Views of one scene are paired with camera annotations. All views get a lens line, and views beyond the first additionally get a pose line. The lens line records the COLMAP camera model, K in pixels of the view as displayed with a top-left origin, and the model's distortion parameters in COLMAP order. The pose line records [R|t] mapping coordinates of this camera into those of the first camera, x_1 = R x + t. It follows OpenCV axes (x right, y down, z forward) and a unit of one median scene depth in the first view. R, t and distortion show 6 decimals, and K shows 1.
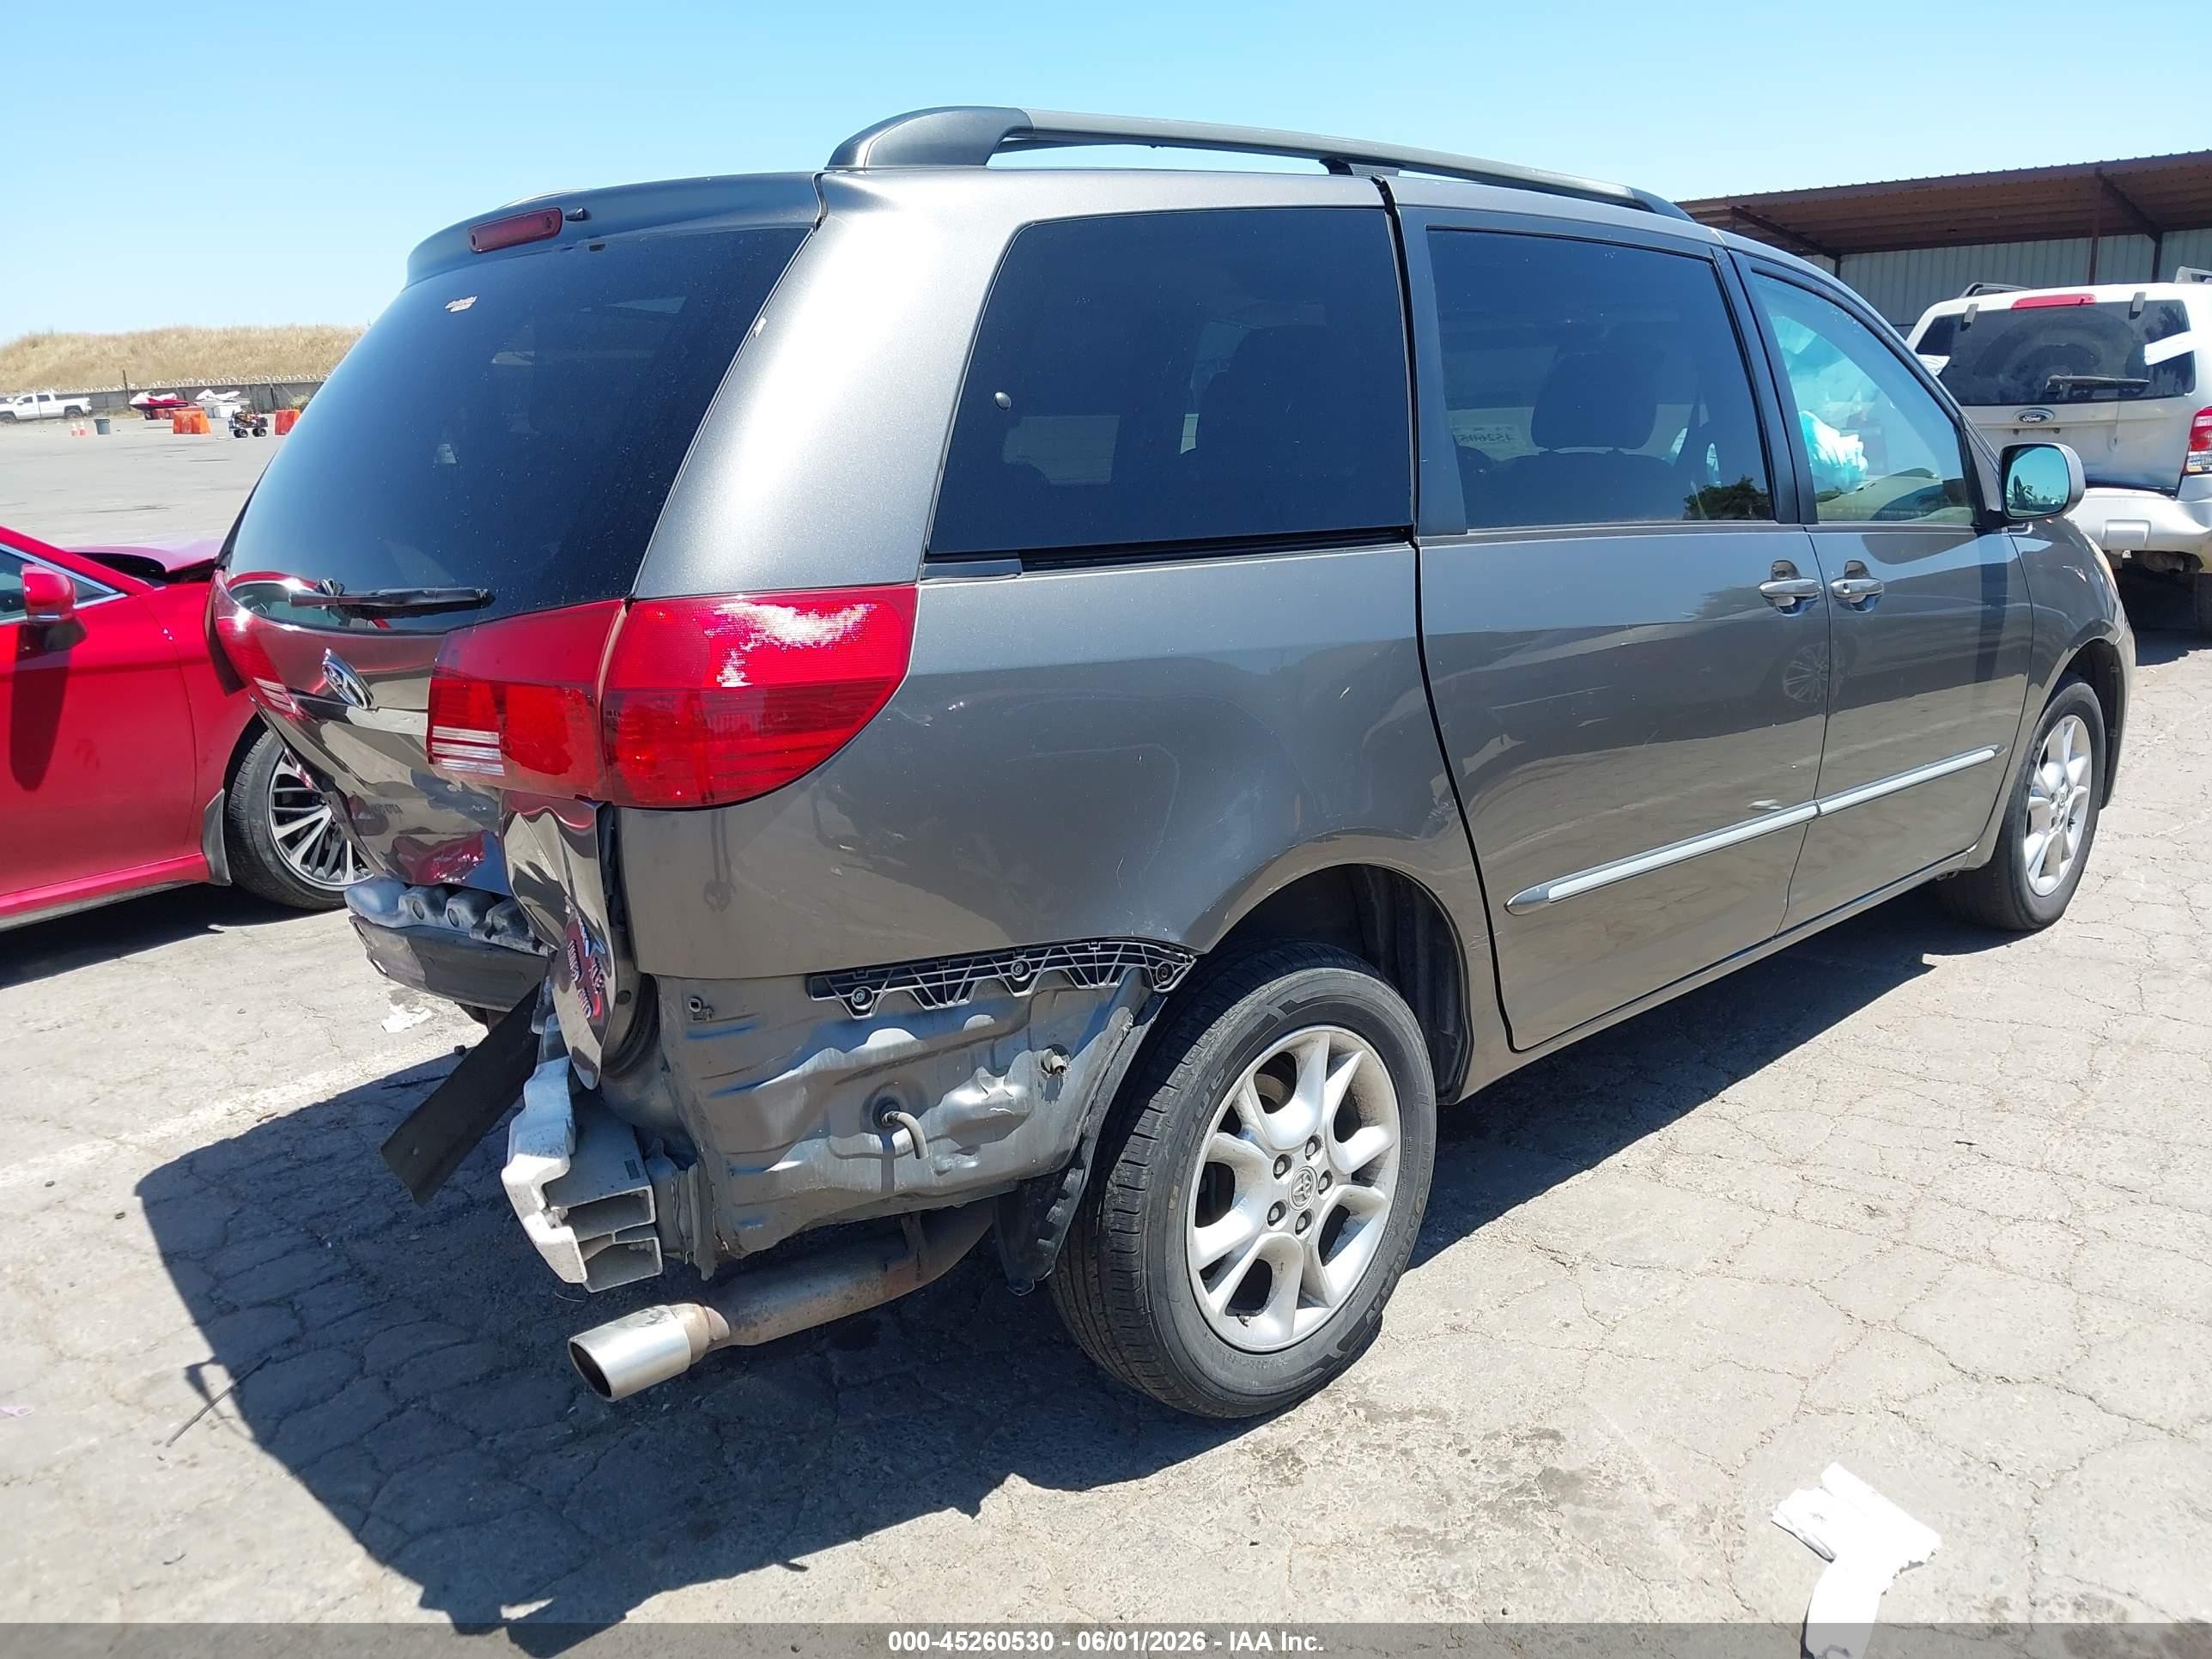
lens RADIAL K [[1757.7, 0, 1075.8], [0, 1757.7, 828.6], [0, 0, 1]] dist [0.074227, -0.087542]
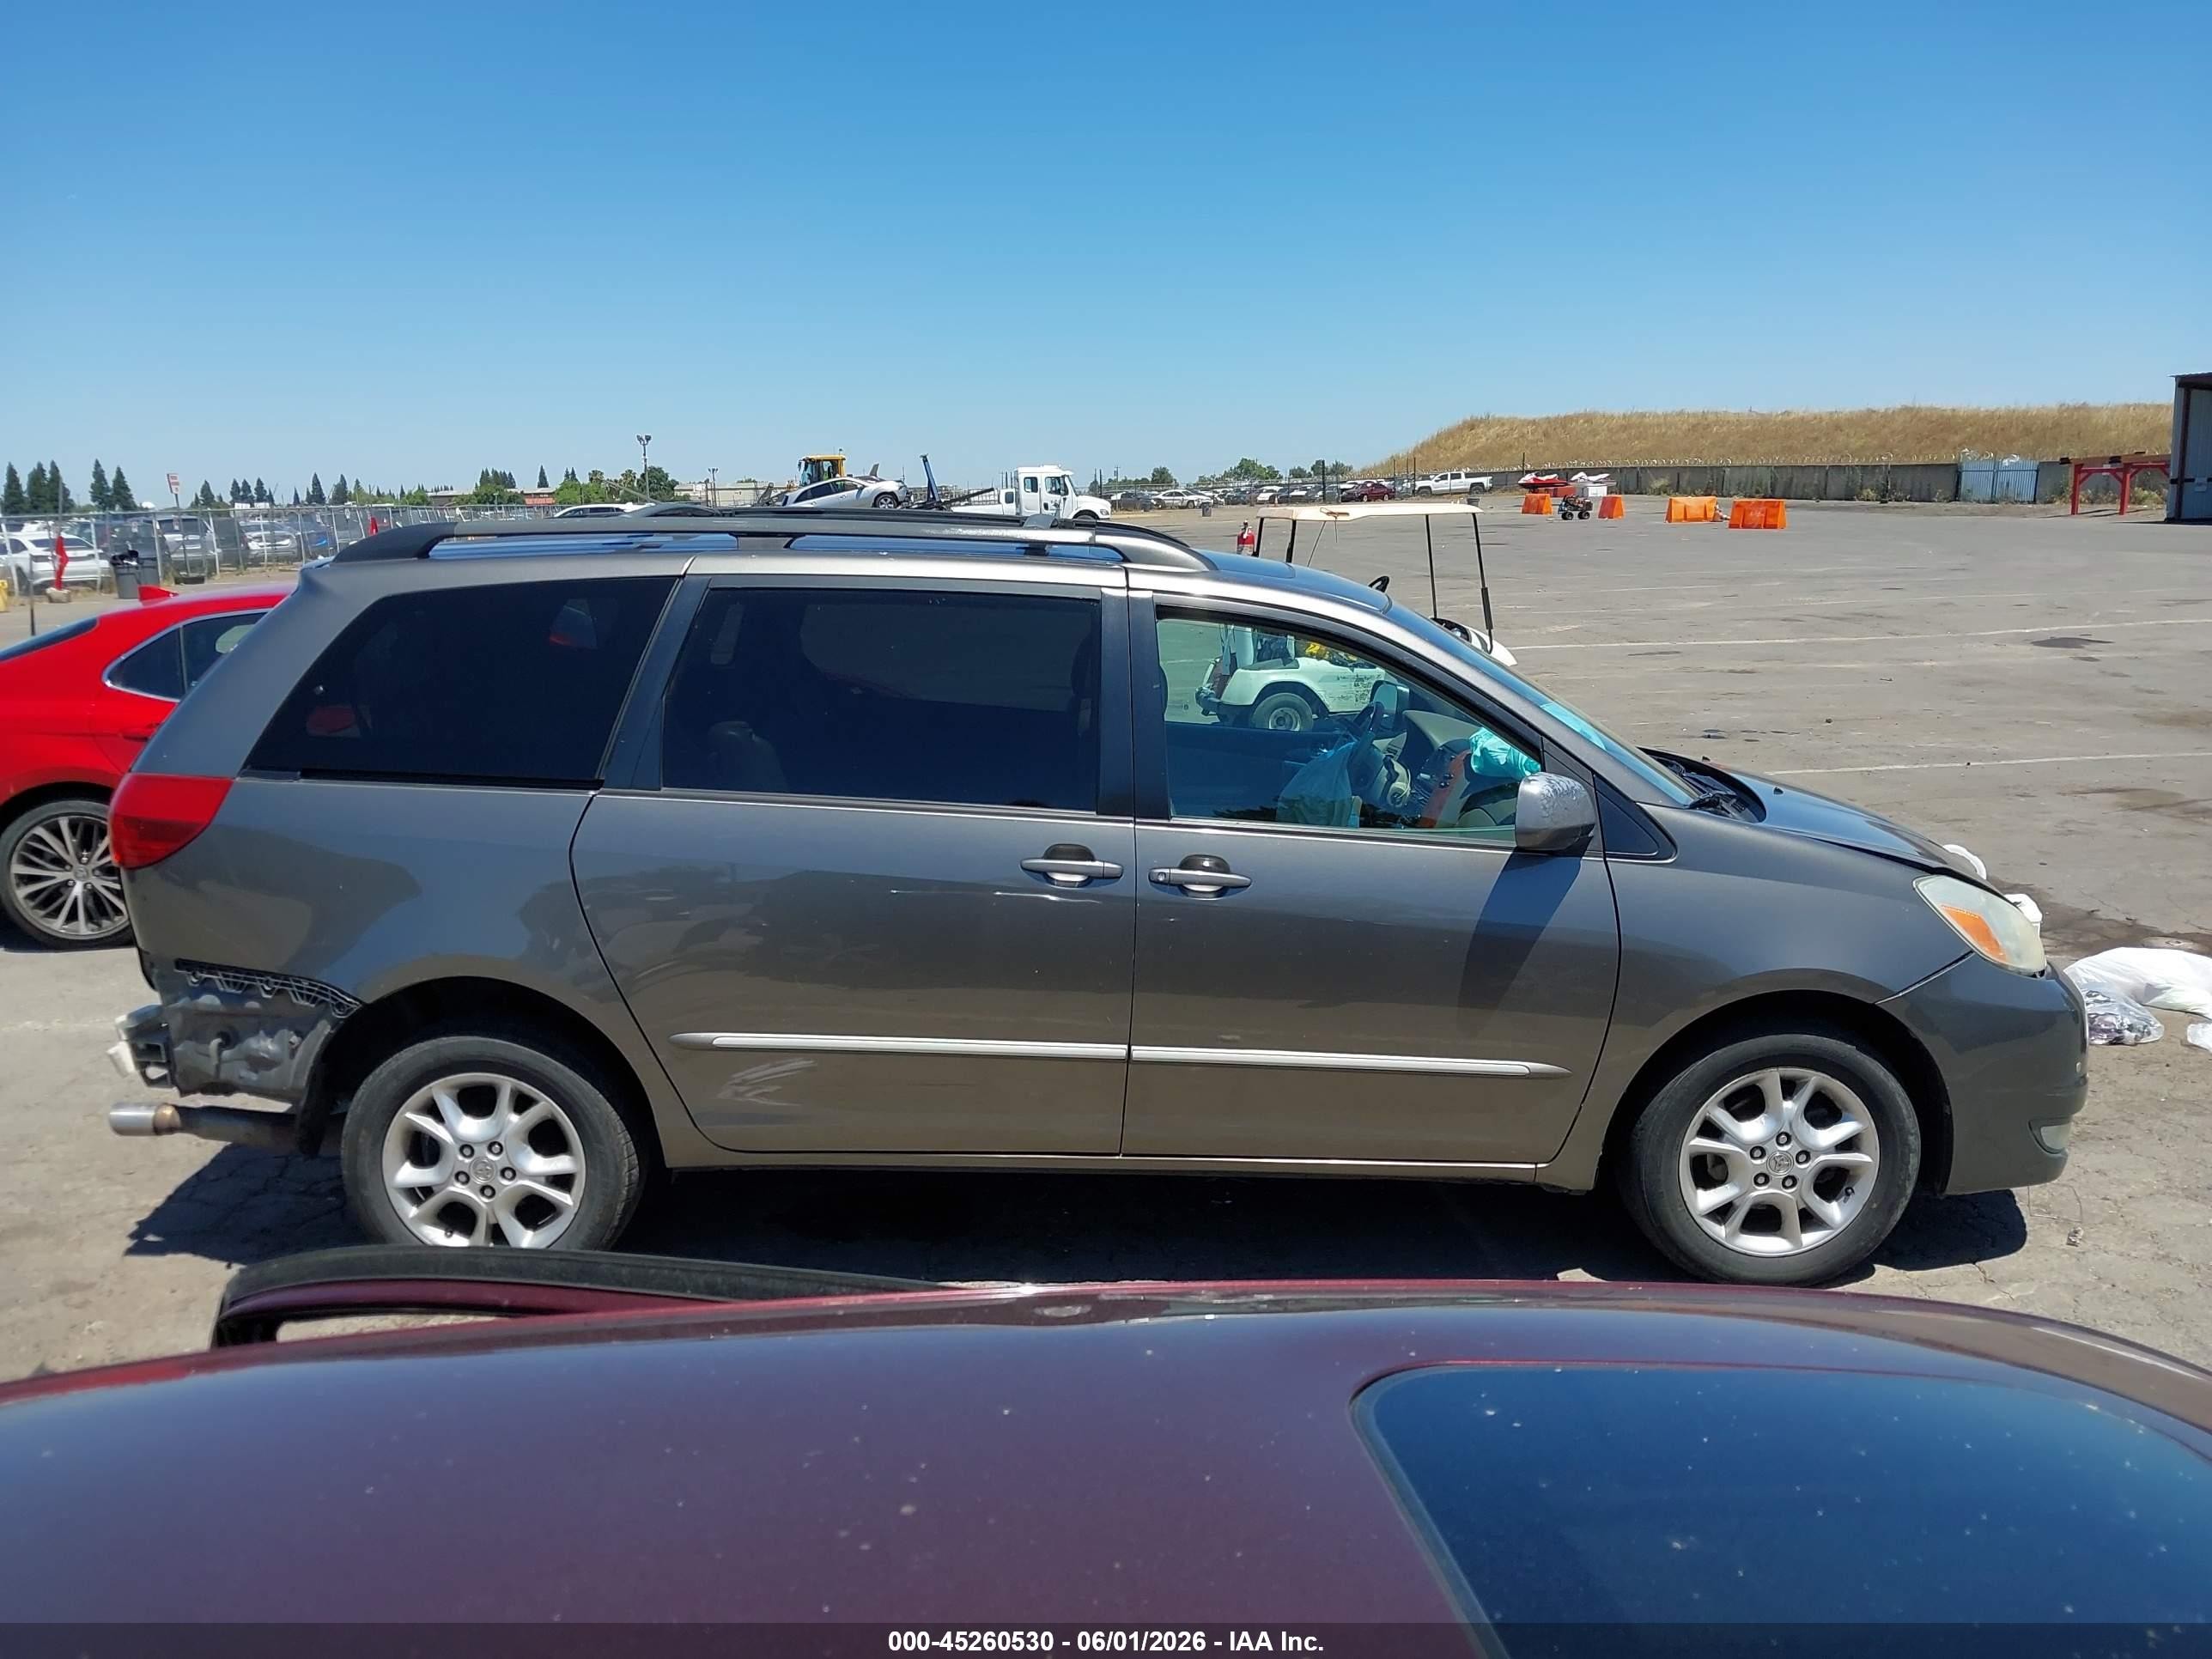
lens RADIAL K [[1757.7, 0, 1075.8], [0, 1757.7, 828.6], [0, 0, 1]] dist [0.074227, -0.087542]
pose [[0.733488, 0.158038, -0.661074, 1.152987], [-0.184367, 0.982391, 0.030290, -0.188856], [0.654220, 0.099663, 0.749709, 0.068266]]
